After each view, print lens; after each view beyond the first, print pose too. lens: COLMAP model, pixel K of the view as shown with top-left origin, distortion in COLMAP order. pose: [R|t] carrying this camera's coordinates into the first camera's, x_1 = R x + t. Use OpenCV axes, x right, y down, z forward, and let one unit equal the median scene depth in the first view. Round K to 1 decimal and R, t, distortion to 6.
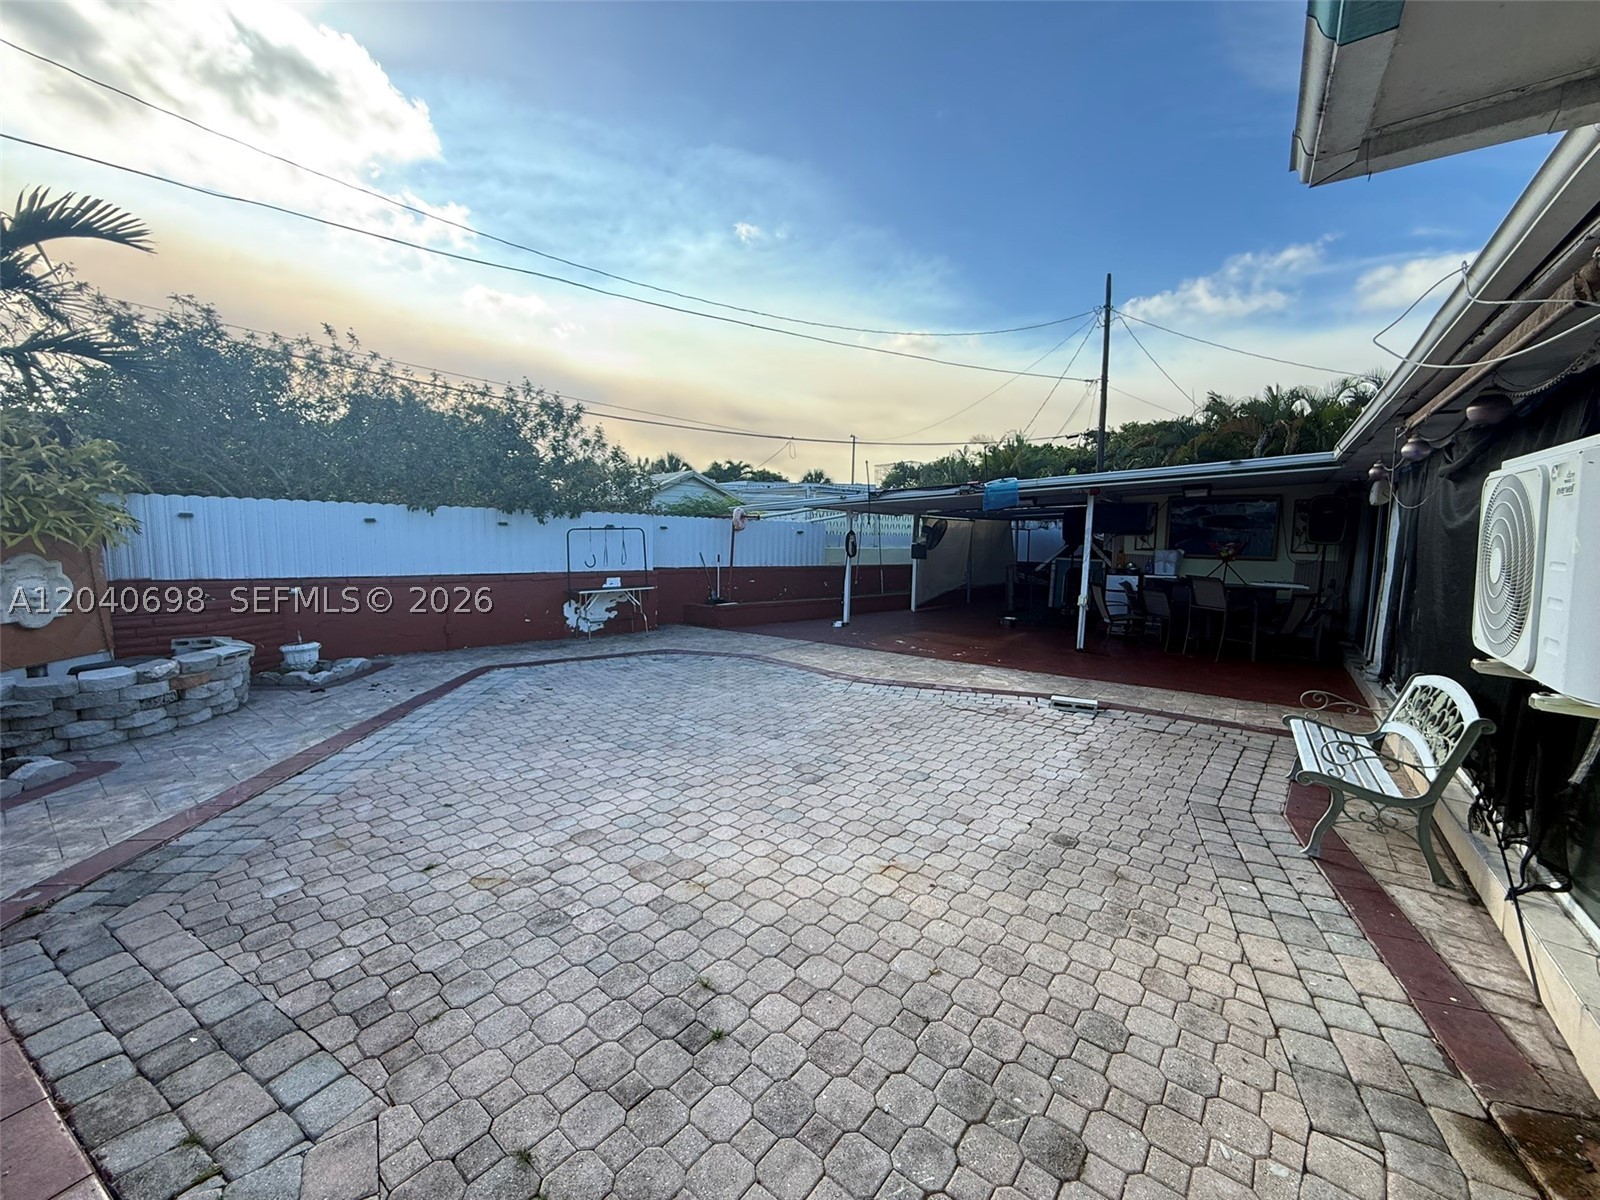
lens RADIAL K [[649.3, 0, 798.1], [0, 649.3, 597.8], [0, 0, 1]] dist [-0.000413, -0.000029]
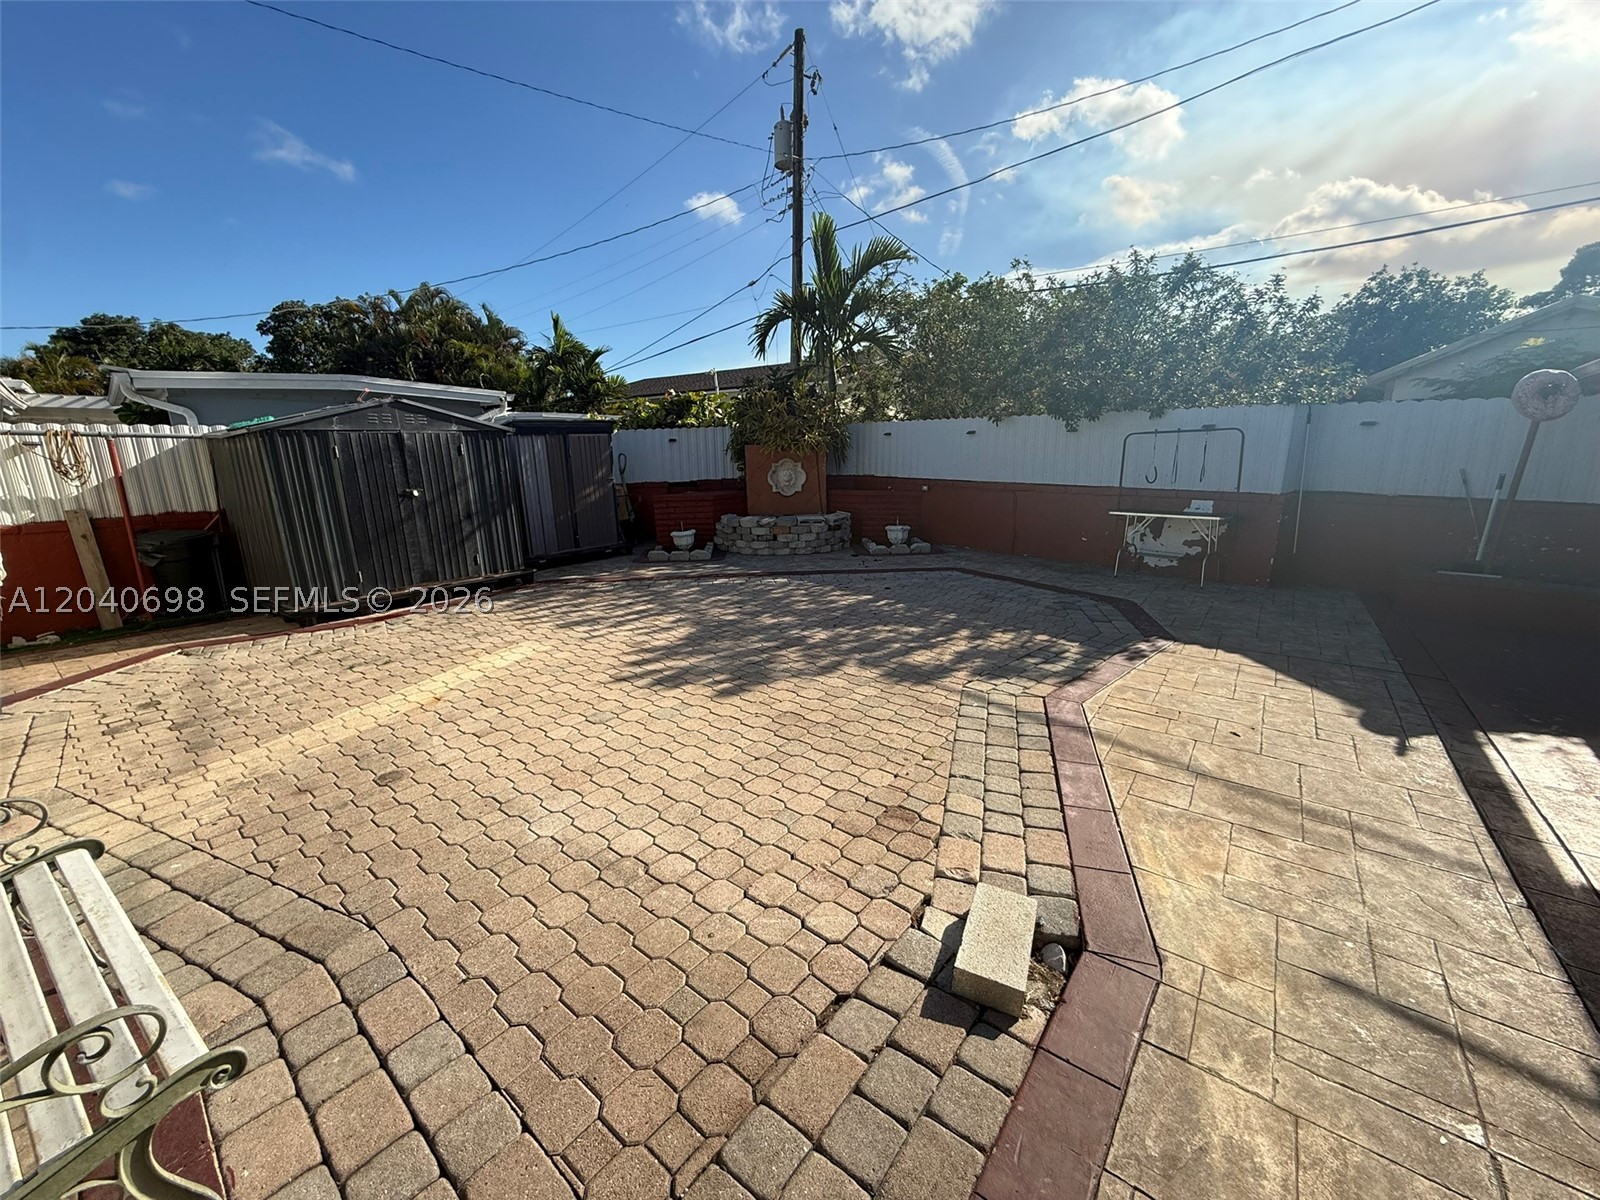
lens RADIAL K [[649.3, 0, 798.6], [0, 649.3, 601.8], [0, 0, 1]] dist [-0.000413, -0.000029]
pose [[-0.018124, 0.218460, -0.975678, 0.895597], [-0.083654, 0.972085, 0.219209, -0.082356], [0.996330, 0.085592, 0.000657, 1.122530]]
